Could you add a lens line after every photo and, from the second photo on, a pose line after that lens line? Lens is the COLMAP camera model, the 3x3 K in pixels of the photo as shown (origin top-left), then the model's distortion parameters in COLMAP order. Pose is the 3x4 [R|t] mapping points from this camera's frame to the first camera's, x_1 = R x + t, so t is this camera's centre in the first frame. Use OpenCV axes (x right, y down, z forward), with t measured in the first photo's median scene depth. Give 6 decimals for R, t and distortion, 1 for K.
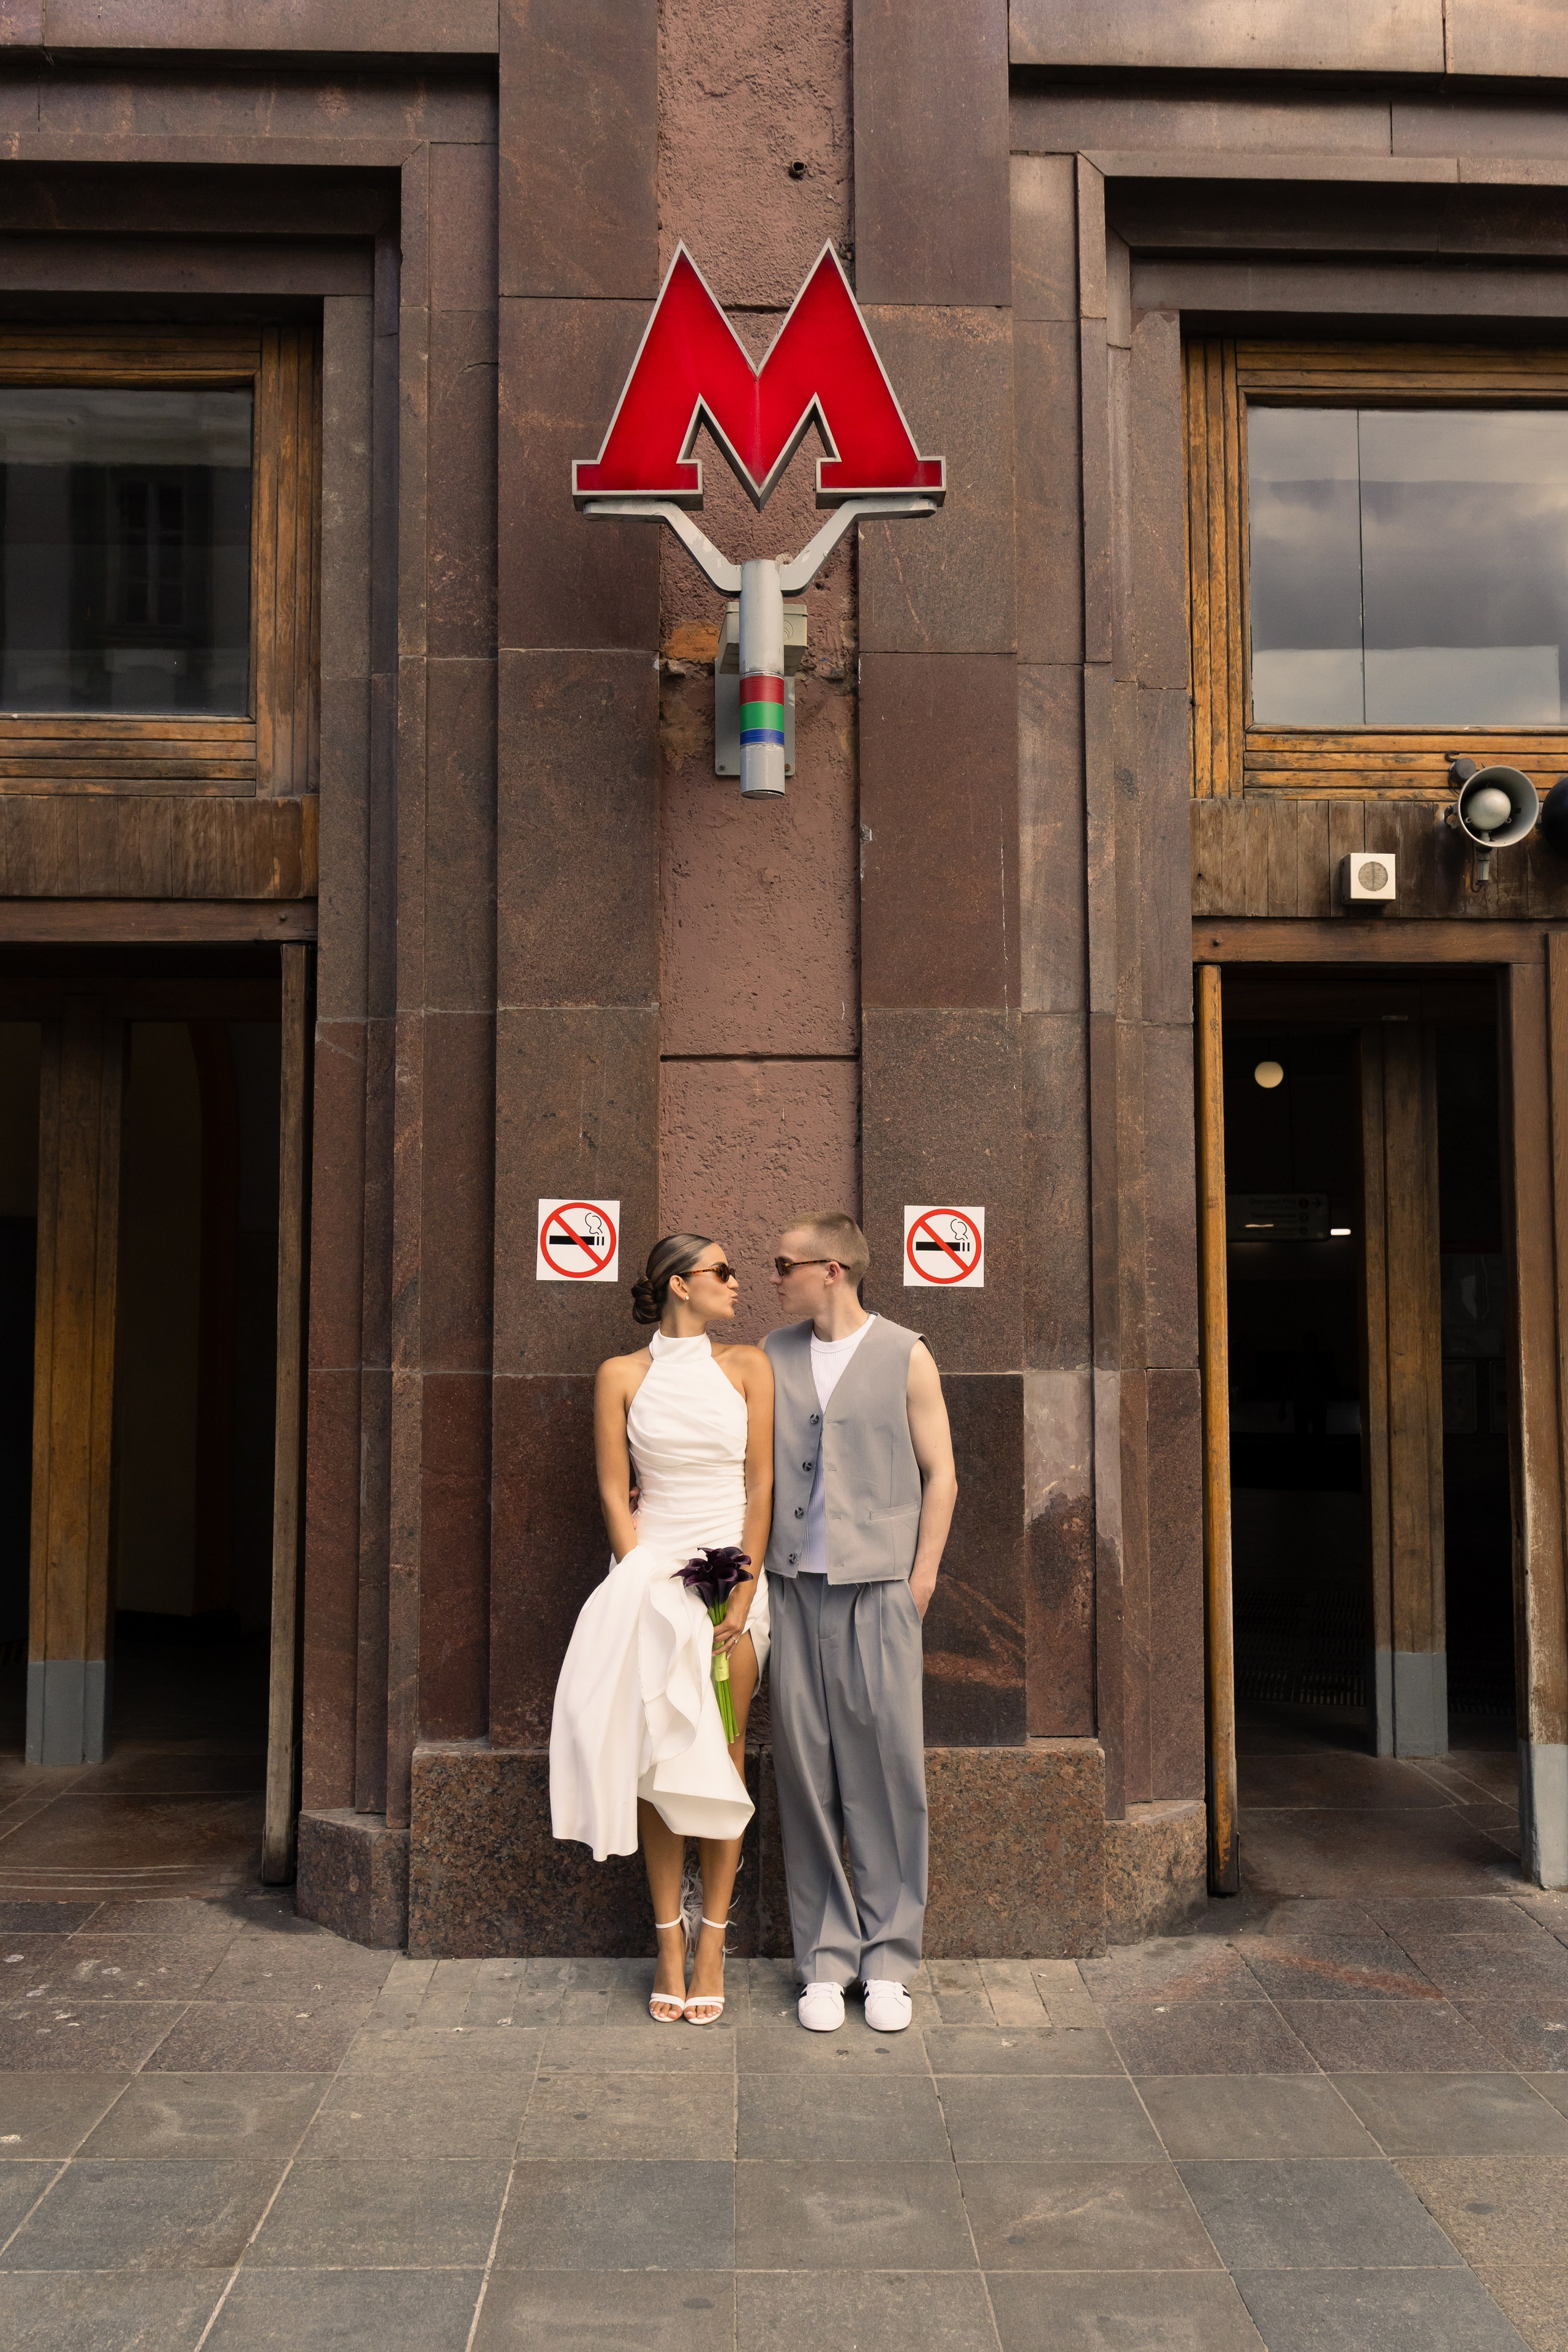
lens RADIAL K [[2120.9, 0, 784.0], [0, 2120.9, 1176.0], [0, 0, 1]] dist [0.106717, -0.096706]
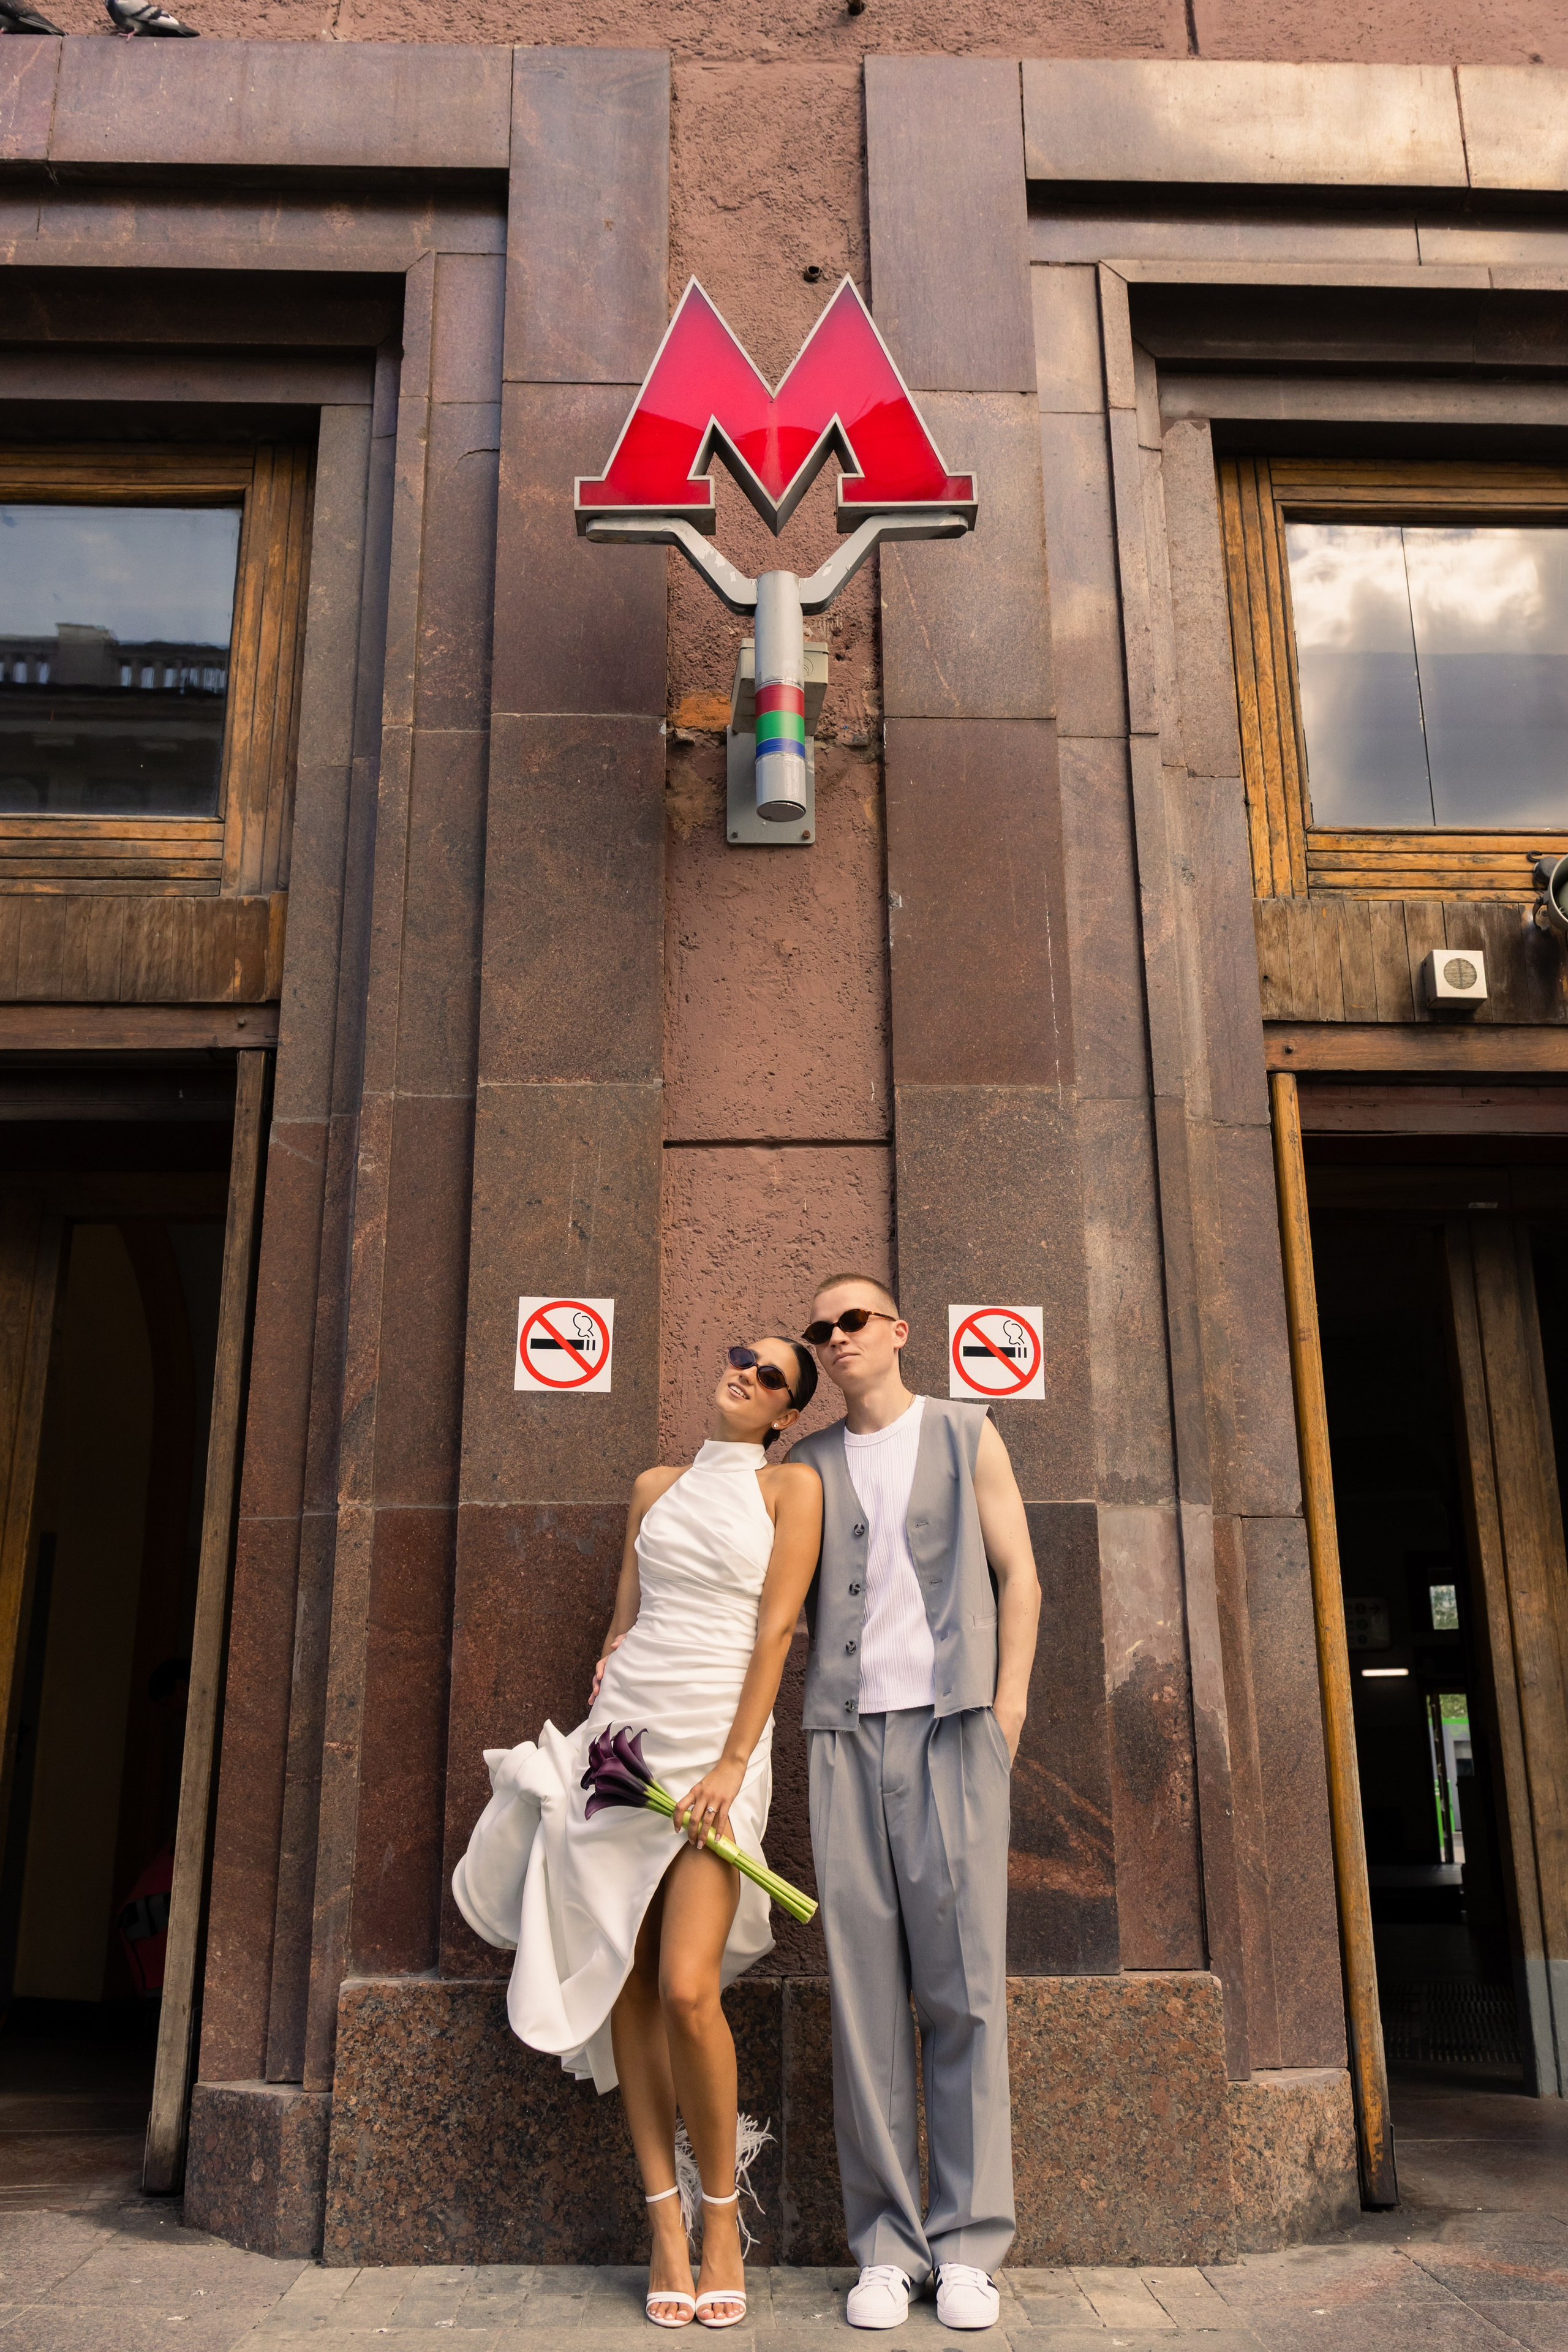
lens RADIAL K [[2152.8, 0, 781.6], [0, 2152.8, 1168.9], [0, 0, 1]] dist [0.094457, -0.093504]
pose [[0.999986, -0.005144, -0.001270, -0.008590], [0.004683, 0.970121, -0.242575, 0.166869], [0.002479, 0.242565, 0.970132, 0.144325]]
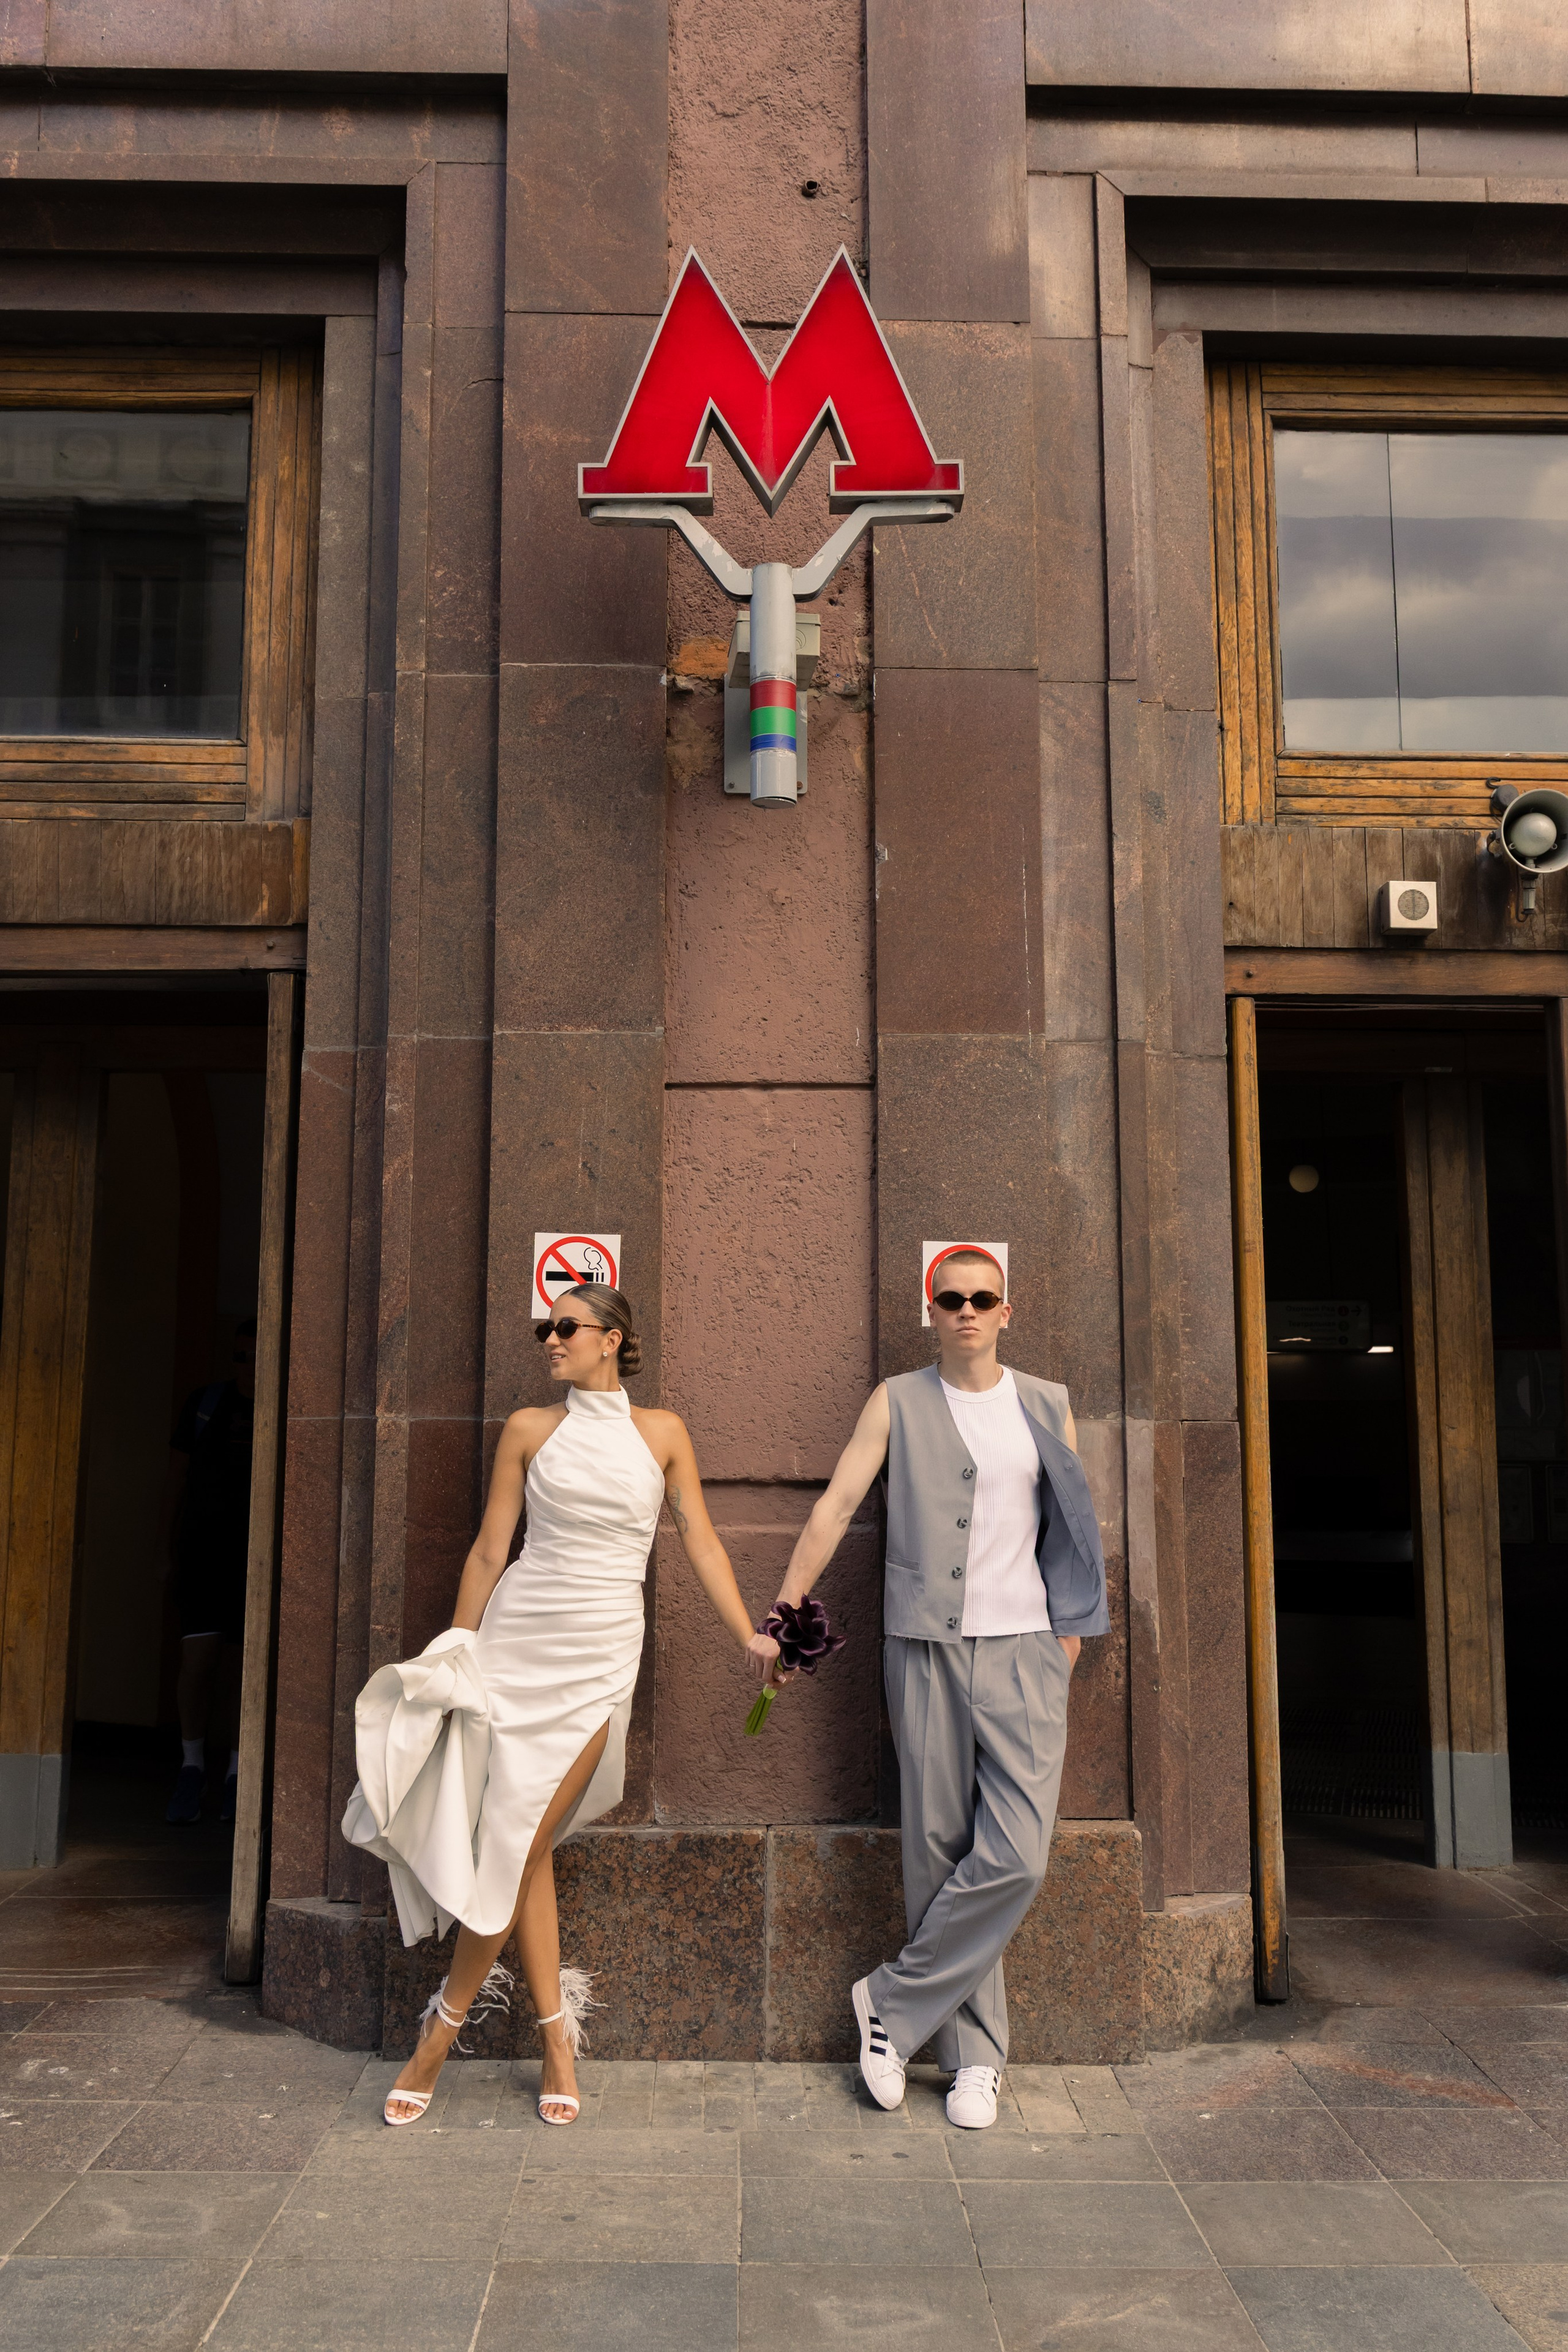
lens RADIAL K [[2227.8, 0, 781.4], [0, 2227.8, 1139.8], [0, 0, 1]] dist [0.106058, -0.097292]
pose [[0.999982, 0.002451, -0.005442, -0.000517], [-0.002863, 0.997013, -0.077175, 0.044628], [0.005237, 0.077189, 0.997003, 0.009082]]
